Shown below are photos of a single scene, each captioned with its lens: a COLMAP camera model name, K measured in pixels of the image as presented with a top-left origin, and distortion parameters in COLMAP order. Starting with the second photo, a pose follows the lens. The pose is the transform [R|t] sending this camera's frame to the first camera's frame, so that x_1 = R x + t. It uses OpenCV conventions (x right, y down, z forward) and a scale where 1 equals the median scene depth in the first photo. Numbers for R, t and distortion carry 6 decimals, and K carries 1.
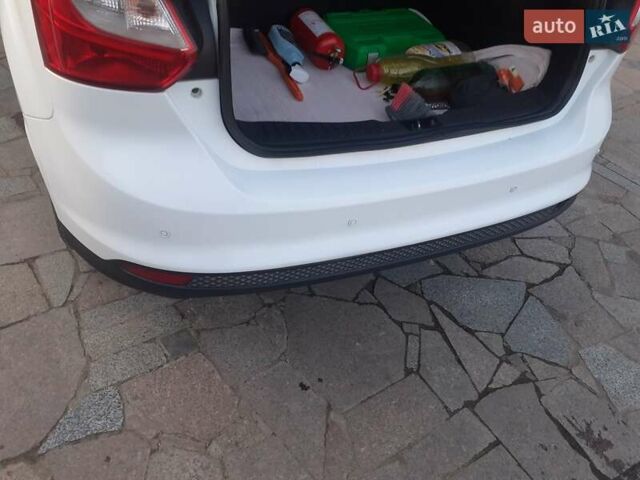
lens RADIAL K [[516.5, 0, 320.0], [0, 516.5, 240.0], [0, 0, 1]] dist [0.077998, -0.096729]
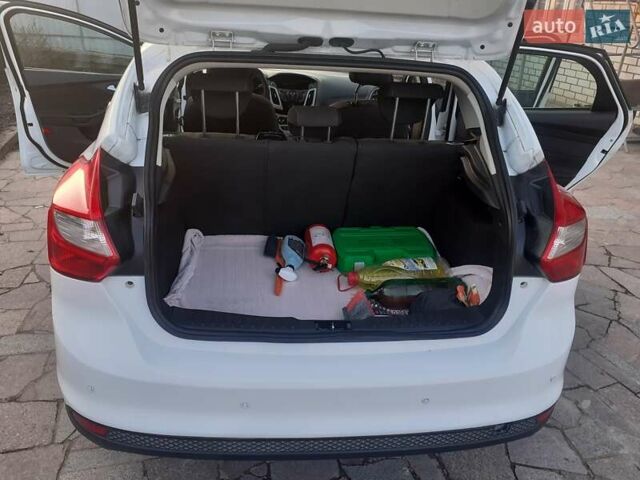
lens RADIAL K [[516.5, 0, 320.0], [0, 516.5, 240.0], [0, 0, 1]] dist [0.077998, -0.096729]
pose [[0.942892, 0.057235, -0.328145, 0.408108], [-0.167639, 0.932813, -0.318995, -0.023834], [0.287840, 0.355788, 0.889136, -0.068185]]
